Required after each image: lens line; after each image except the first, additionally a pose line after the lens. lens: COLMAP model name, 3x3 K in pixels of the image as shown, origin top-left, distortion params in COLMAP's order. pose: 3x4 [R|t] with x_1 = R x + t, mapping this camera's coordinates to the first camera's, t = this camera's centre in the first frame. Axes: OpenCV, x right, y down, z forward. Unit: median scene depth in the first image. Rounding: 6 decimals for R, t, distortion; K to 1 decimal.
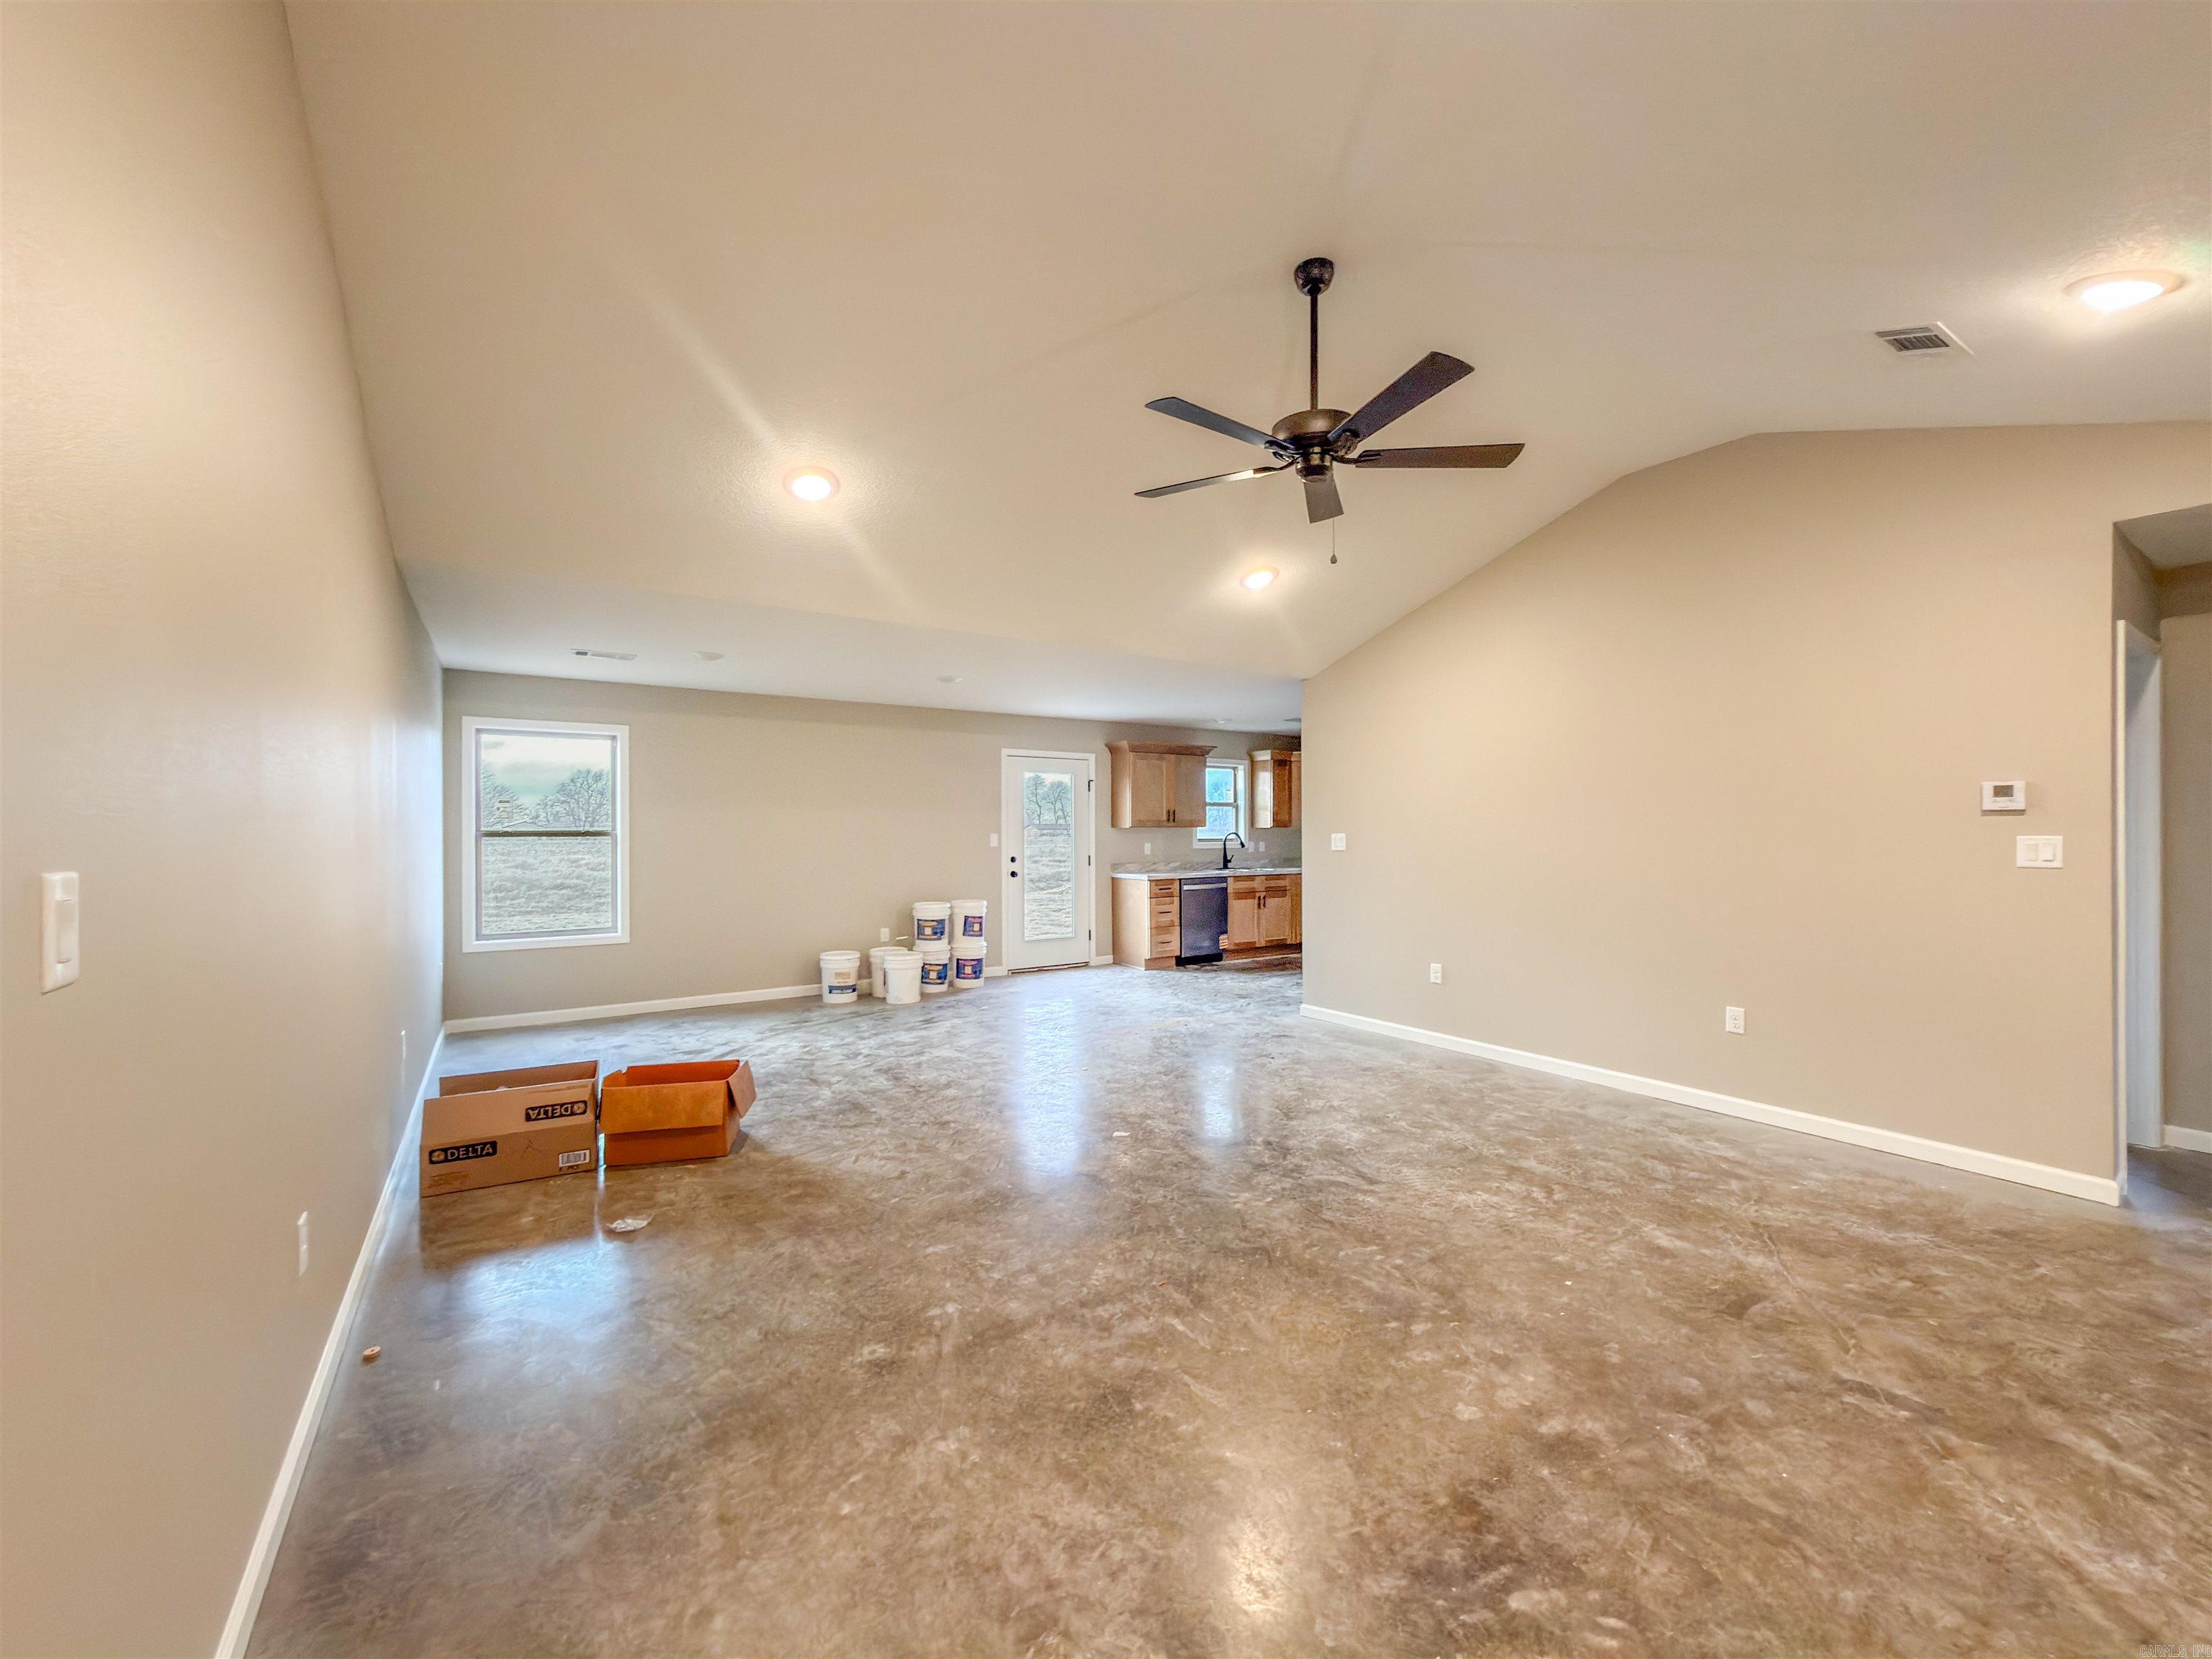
lens RADIAL K [[894.7, 0, 1106.0], [0, 894.7, 829.5], [0, 0, 1]] dist [-0.000633, 0.000347]
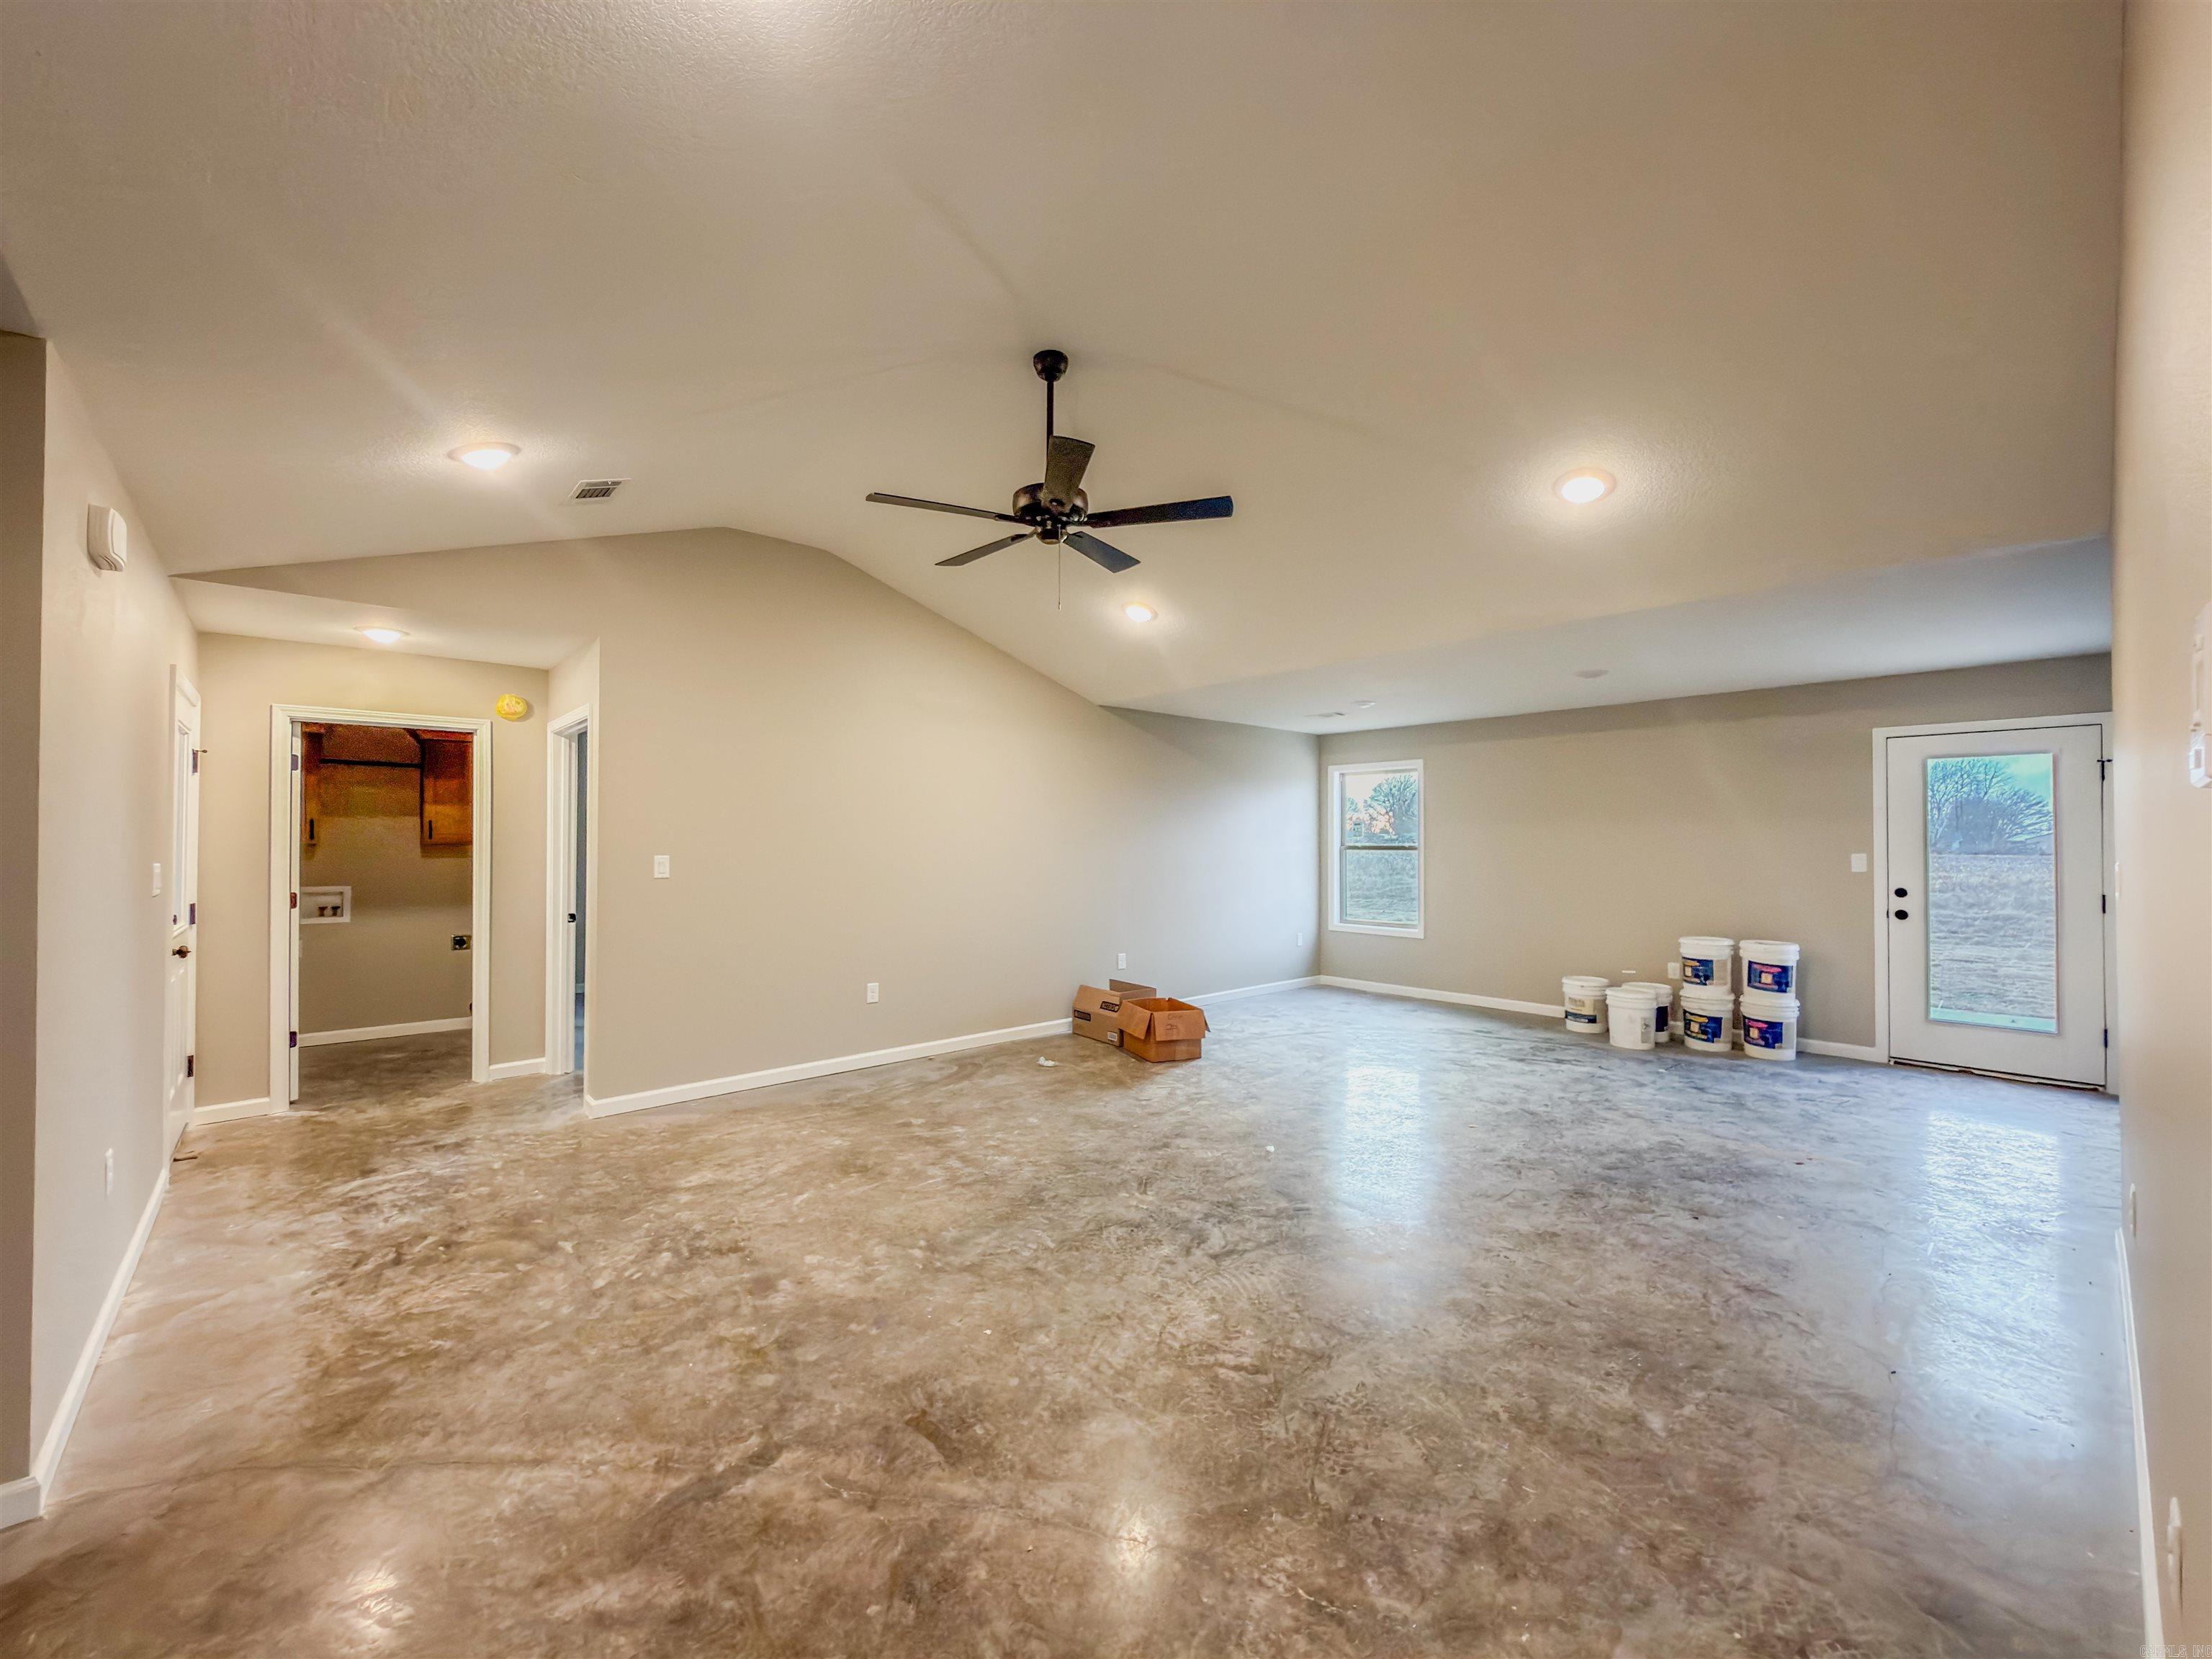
lens RADIAL K [[878.8, 0, 1082.8], [0, 878.8, 840.5], [0, 0, 1]] dist [-0.001353, 0.000002]
pose [[0.126368, 0.000413, -0.991983, 1.335023], [-0.001127, 0.999999, 0.000273, -0.013208], [0.991983, 0.001083, 0.126368, 0.901793]]
